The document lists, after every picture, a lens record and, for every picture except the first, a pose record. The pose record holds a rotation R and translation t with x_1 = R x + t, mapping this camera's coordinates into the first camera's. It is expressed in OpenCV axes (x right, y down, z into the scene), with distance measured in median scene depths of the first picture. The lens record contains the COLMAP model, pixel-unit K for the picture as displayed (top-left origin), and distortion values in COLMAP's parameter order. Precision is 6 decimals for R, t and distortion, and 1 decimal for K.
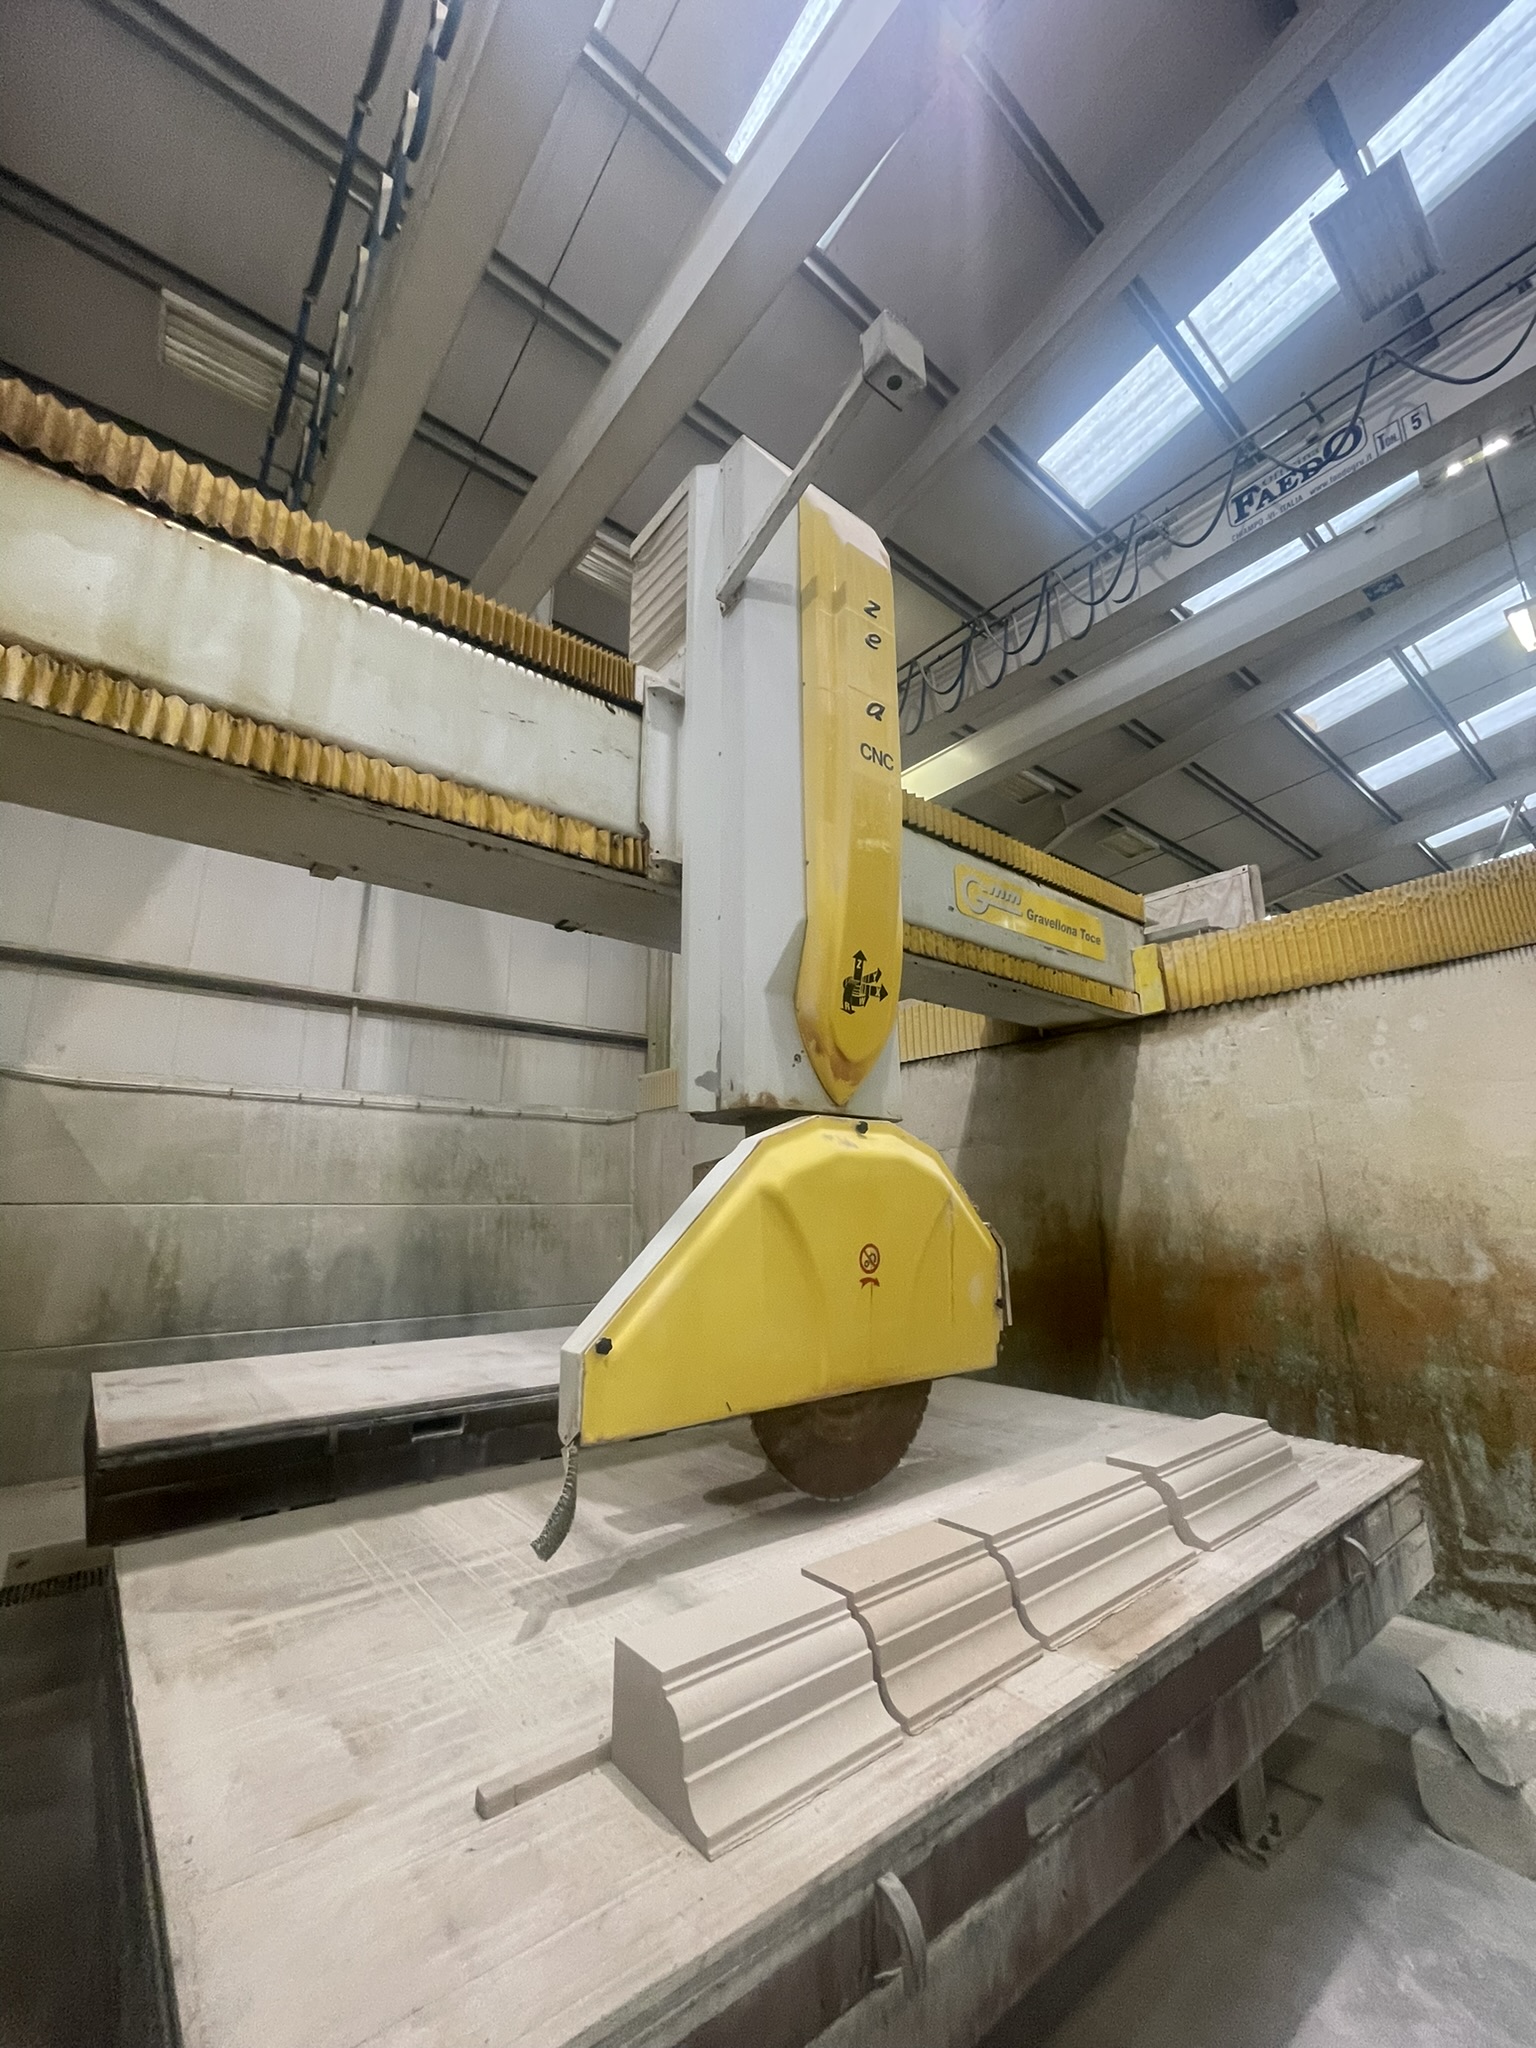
lens RADIAL K [[821.1, 0, 765.9], [0, 821.1, 1014.6], [0, 0, 1]] dist [-0.004973, 0.000311]
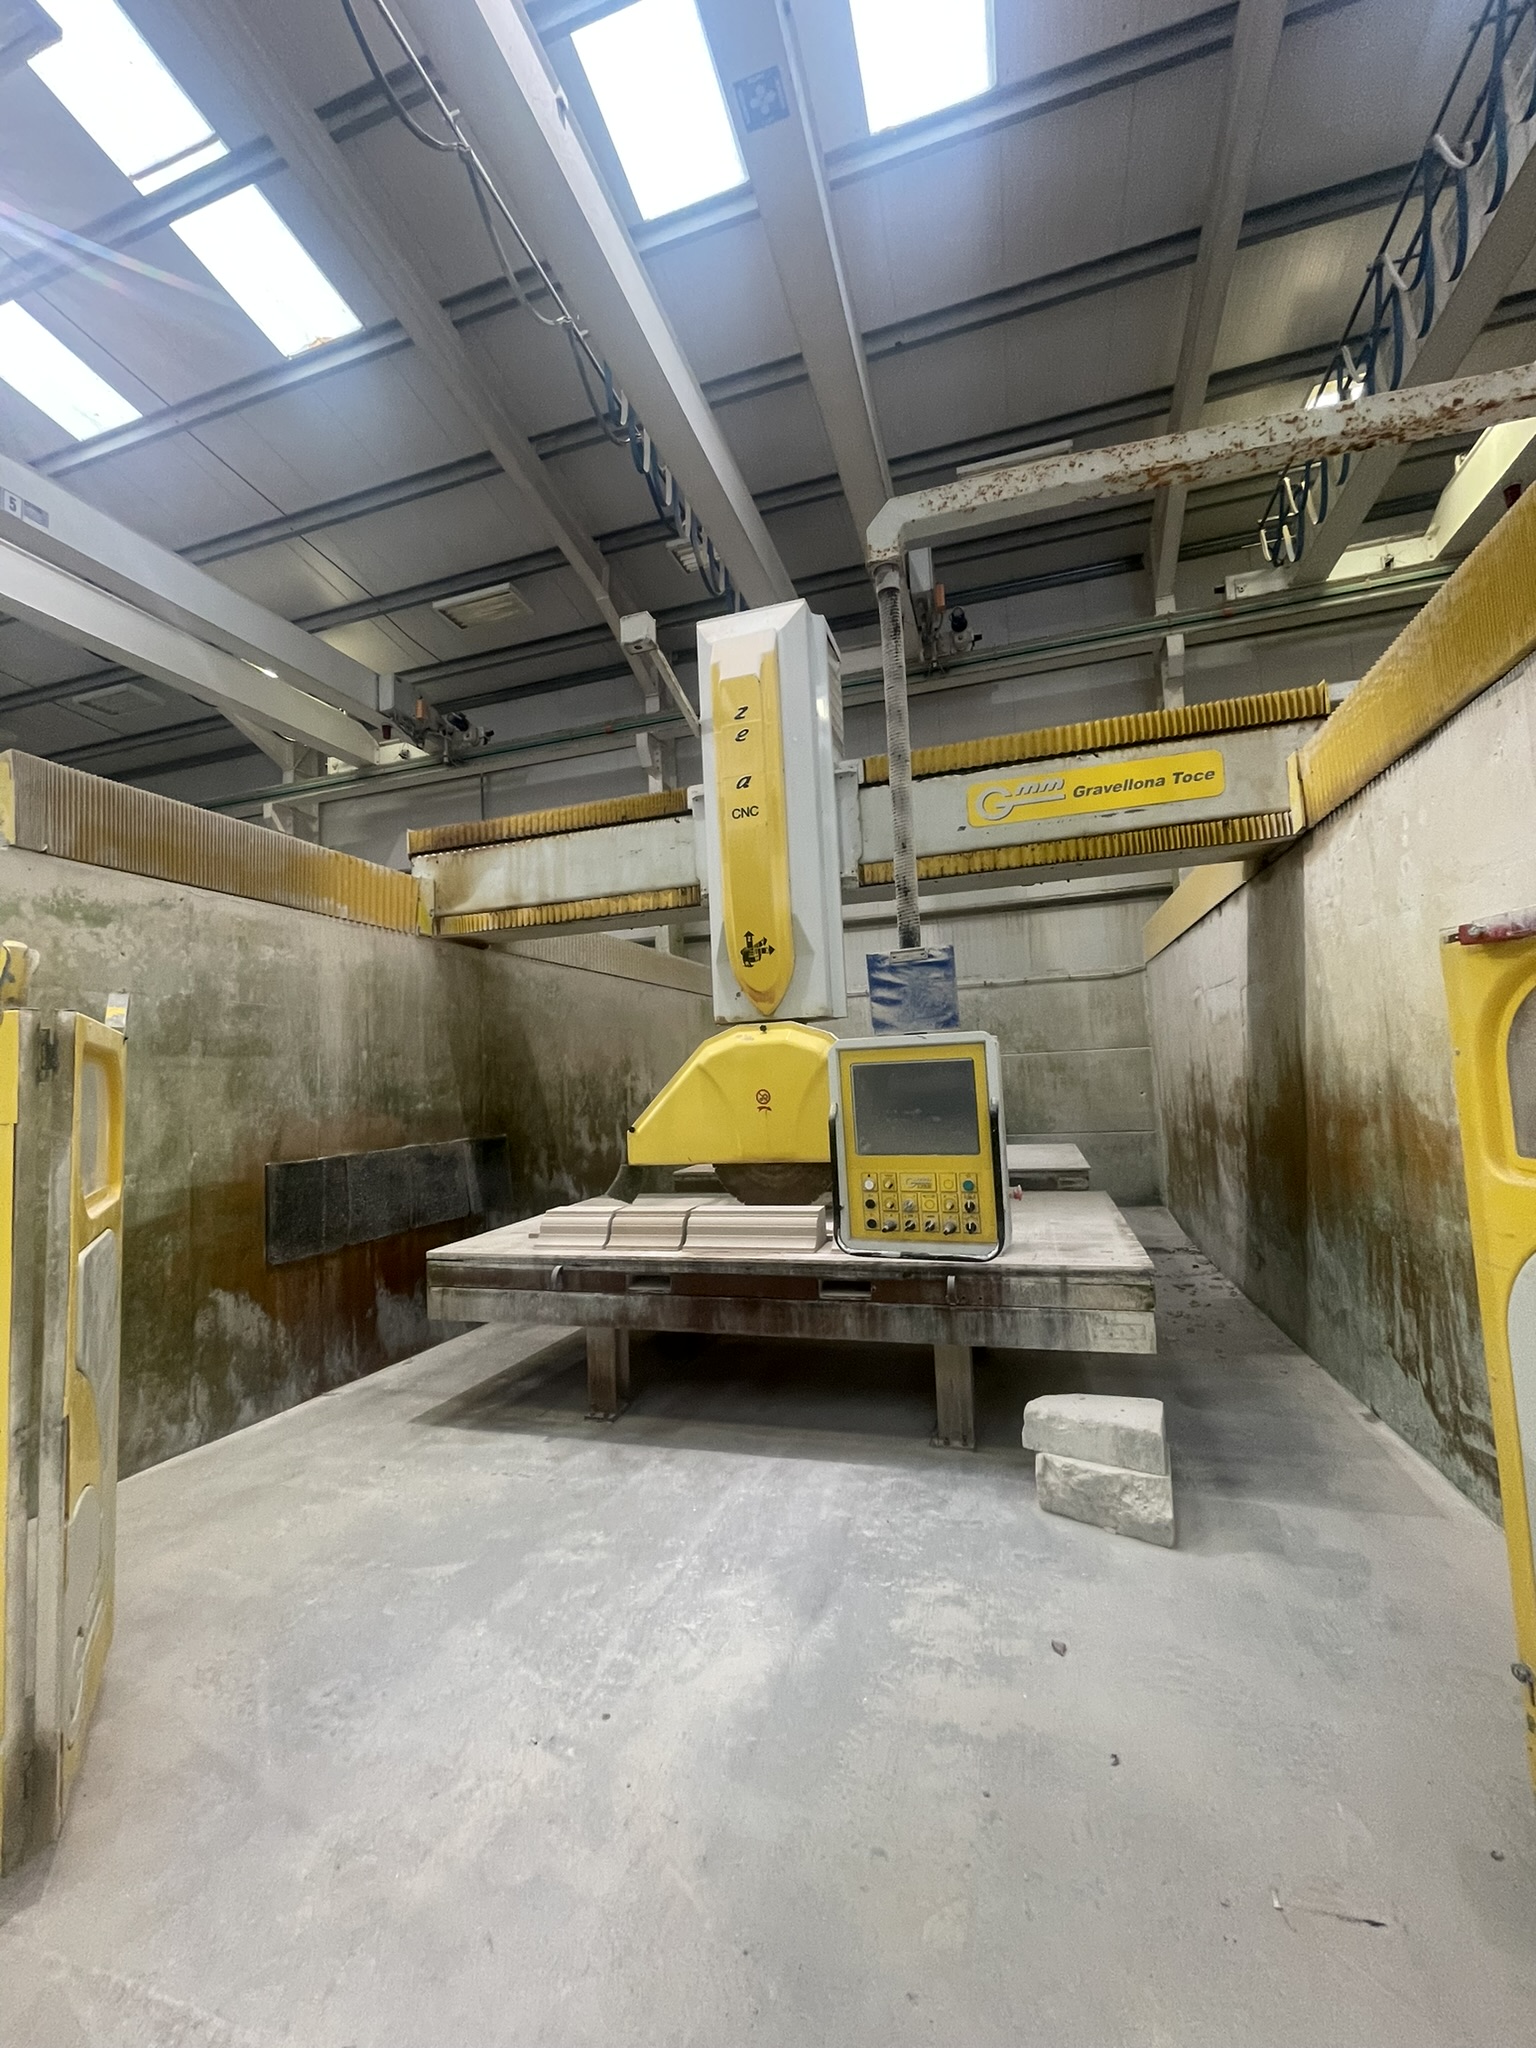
lens RADIAL K [[821.1, 0, 766.0], [0, 821.1, 1011.7], [0, 0, 1]] dist [-0.004973, 0.000311]
pose [[0.551651, -0.082827, -0.829952, 1.494893], [0.238599, 0.969145, 0.061873, -0.008569], [0.799219, -0.232158, 0.554392, -0.001860]]
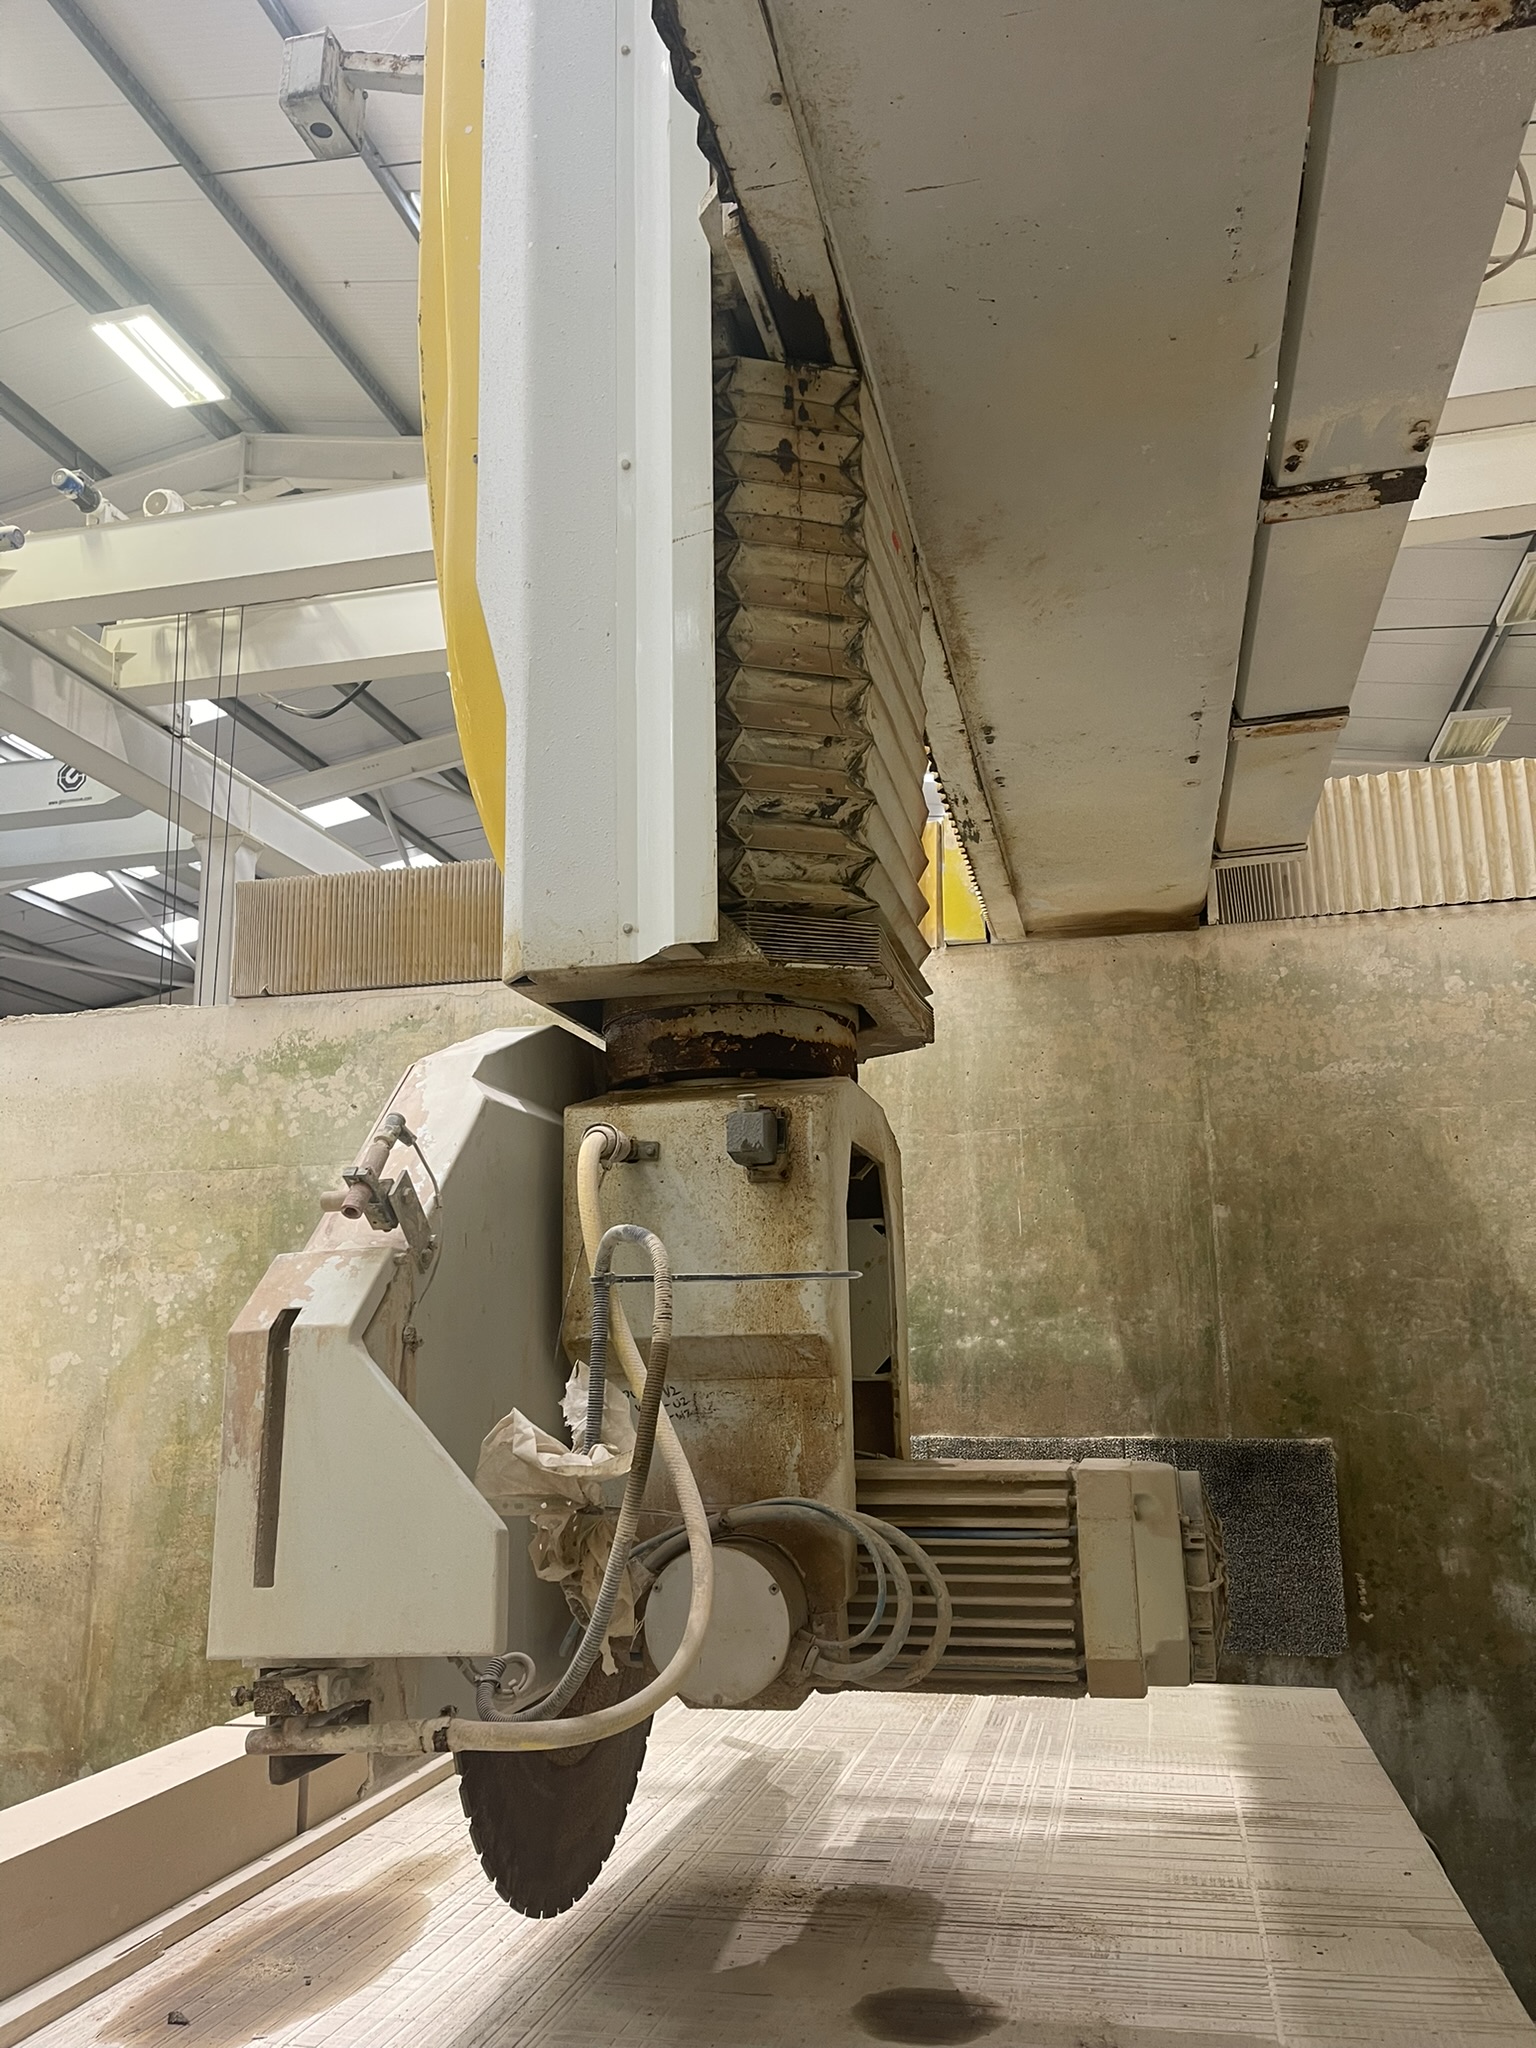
lens RADIAL K [[1531.9, 0, 781.0], [0, 1531.9, 1022.6], [0, 0, 1]] dist [0.068984, -0.092211]
pose [[-0.790662, -0.111847, -0.601949, 0.472779], [0.167110, 0.906418, -0.387919, 0.431166], [0.589005, -0.407305, -0.697980, 1.543133]]
